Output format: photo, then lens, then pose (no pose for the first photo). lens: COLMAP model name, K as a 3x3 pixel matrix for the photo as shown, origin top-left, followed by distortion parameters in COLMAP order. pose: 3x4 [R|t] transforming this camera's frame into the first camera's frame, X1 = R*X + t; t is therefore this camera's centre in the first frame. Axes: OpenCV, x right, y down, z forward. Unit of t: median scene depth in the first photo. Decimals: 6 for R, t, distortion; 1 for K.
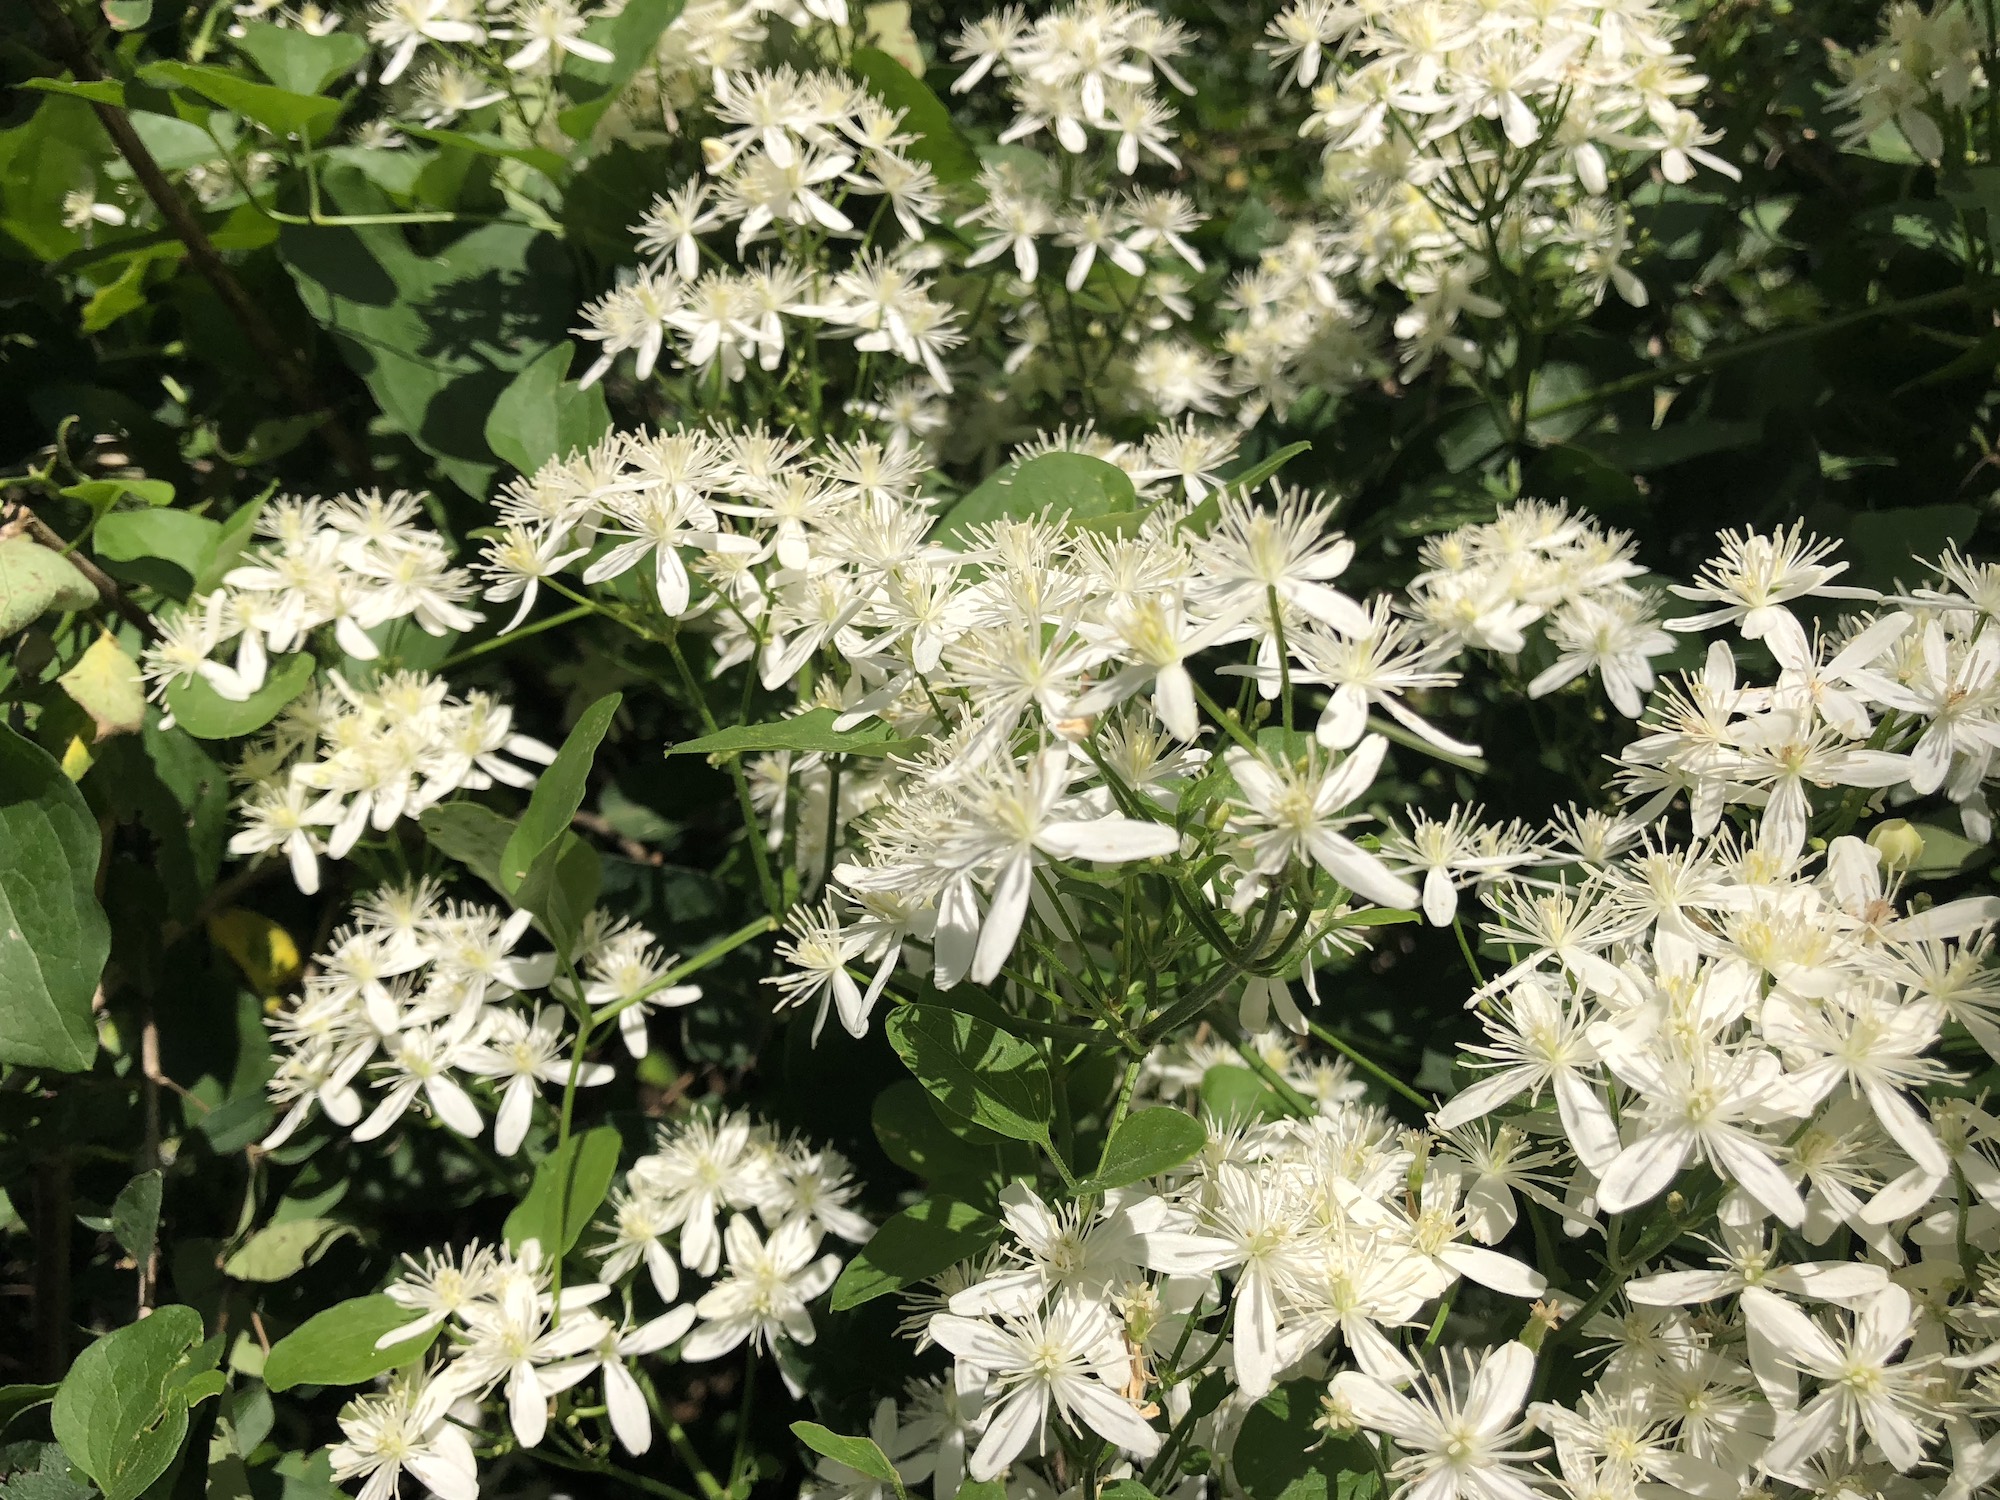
lens RADIAL K [[1642.3, 0, 1018.5], [0, 1642.3, 753.6], [0, 0, 1]] dist [-0.011095, -0.056330]
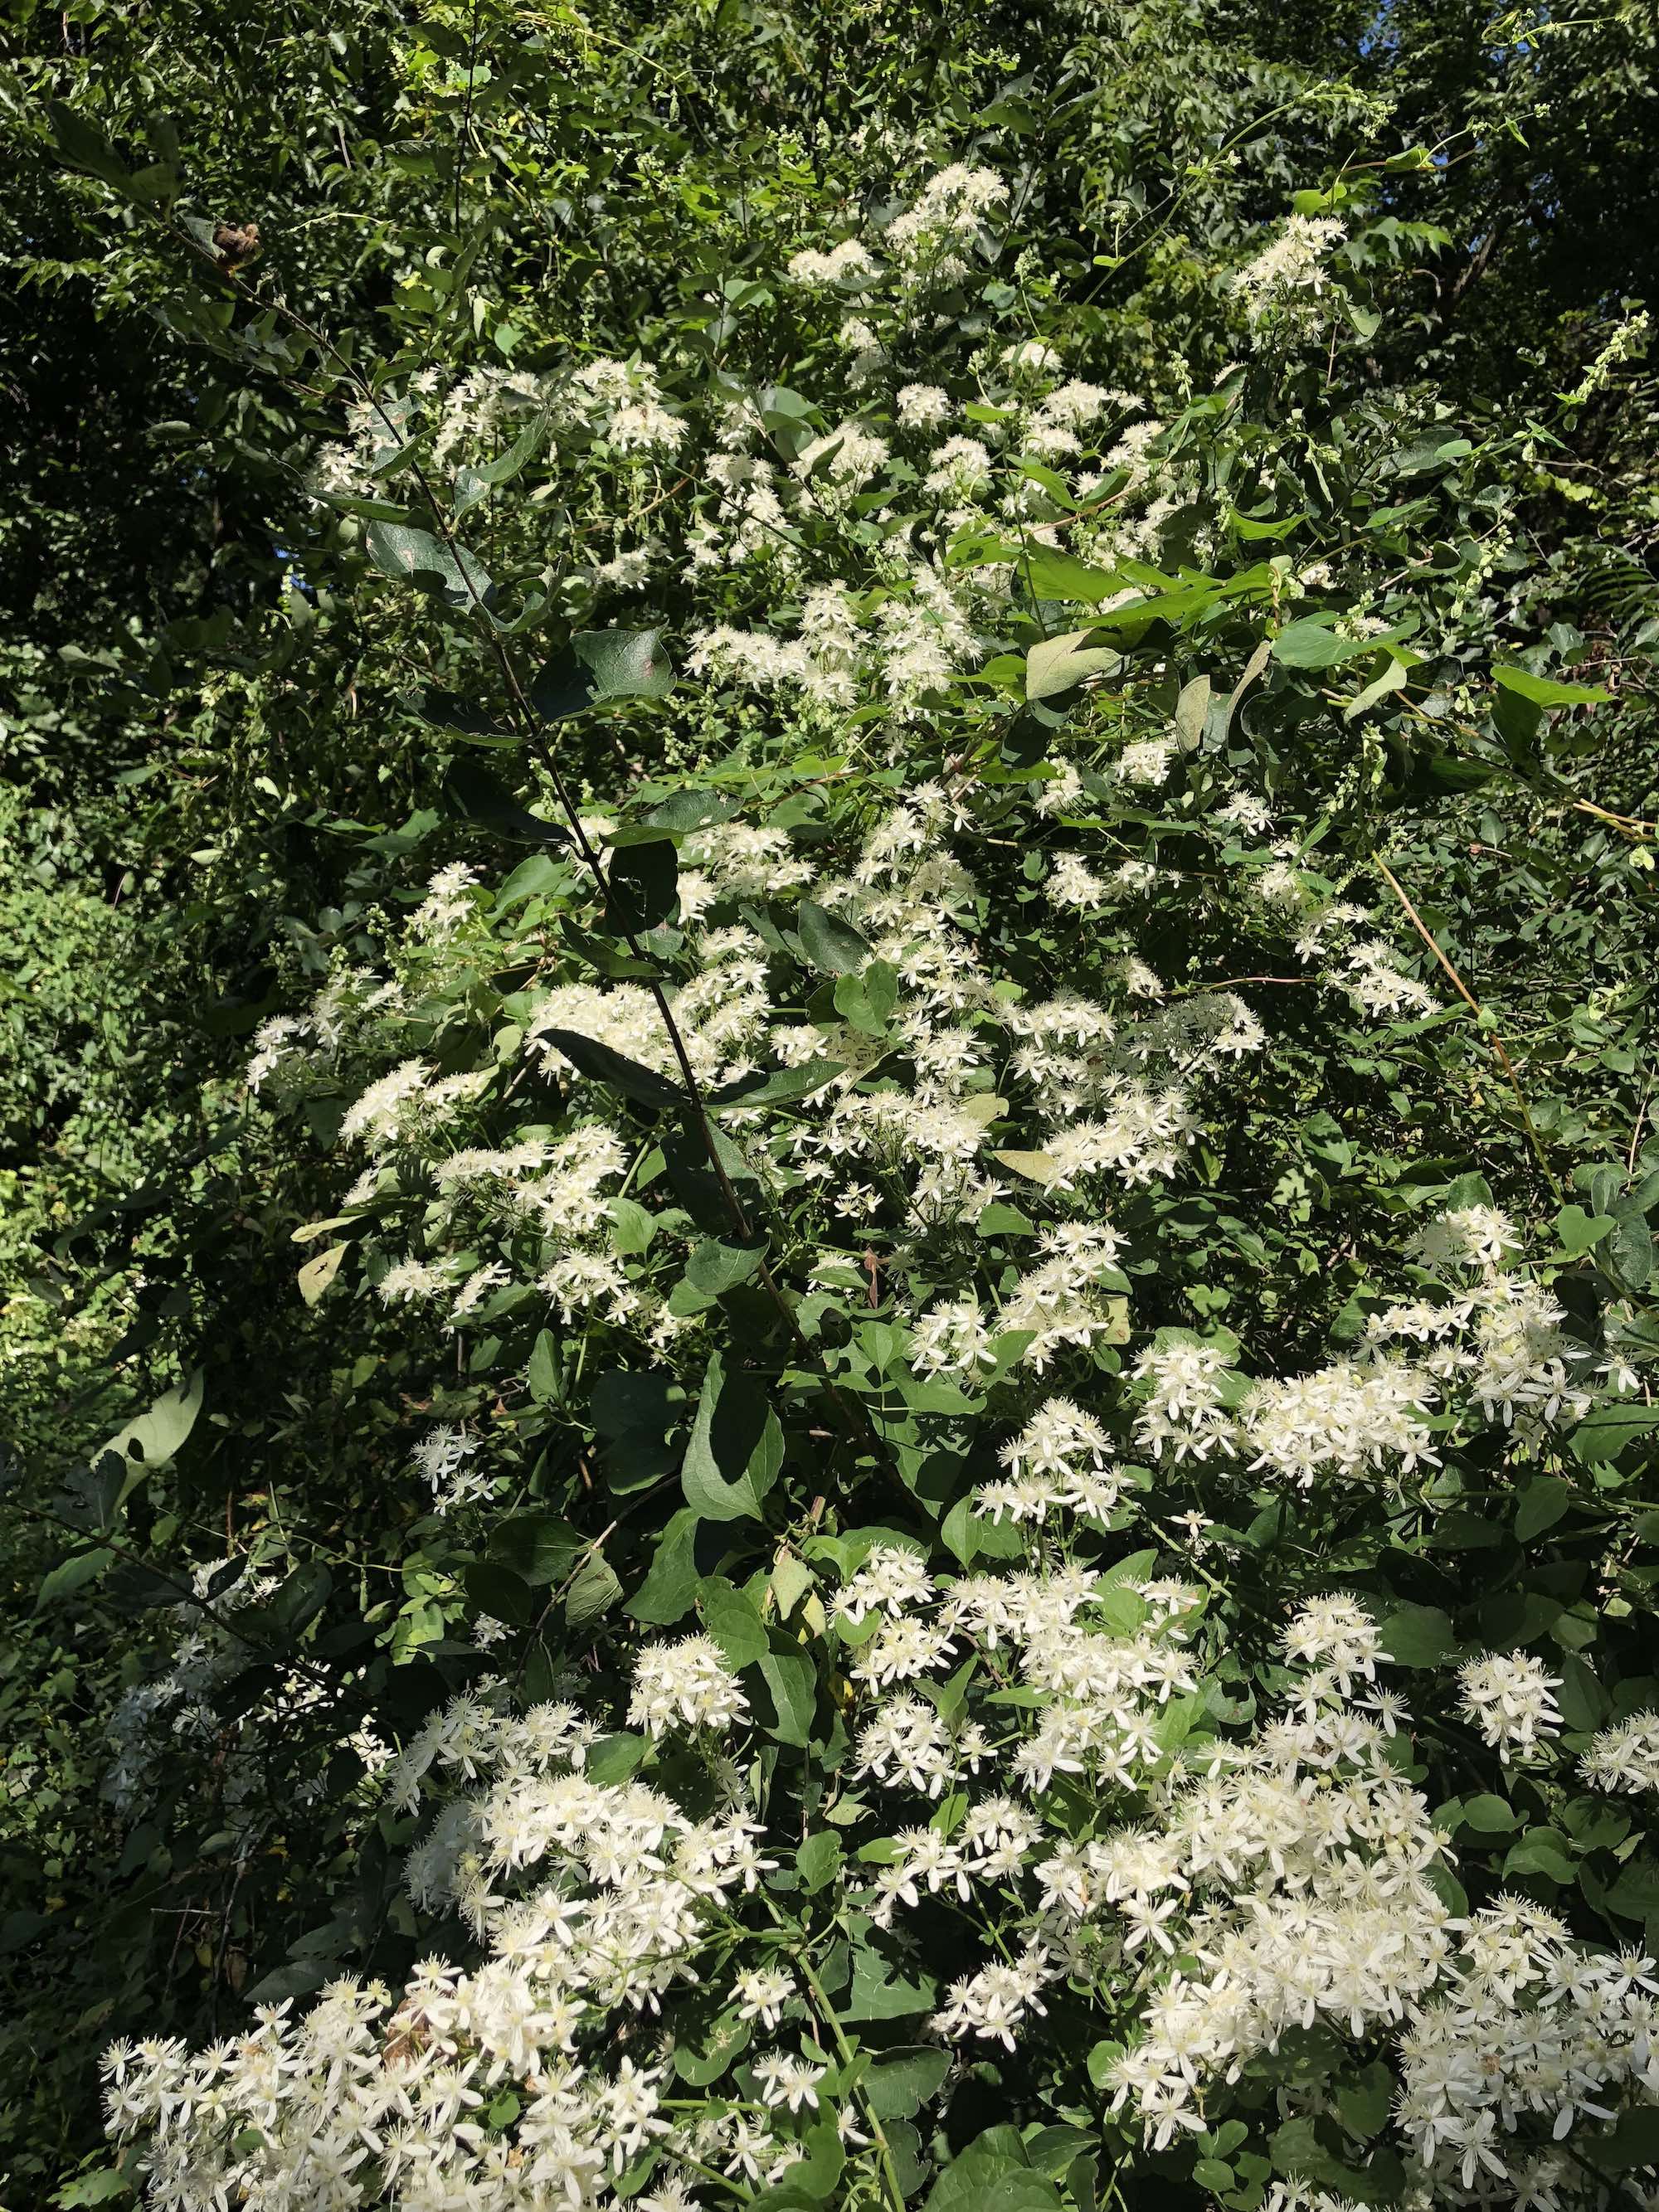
lens RADIAL K [[1816.4, 0, 843.2], [0, 1816.4, 1092.0], [0, 0, 1]] dist [-0.011095, -0.056330]
pose [[0.938309, 0.037969, -0.343708, 0.716897], [-0.073314, 0.993201, -0.090429, -0.830980], [0.337937, 0.110049, 0.934713, -2.631299]]
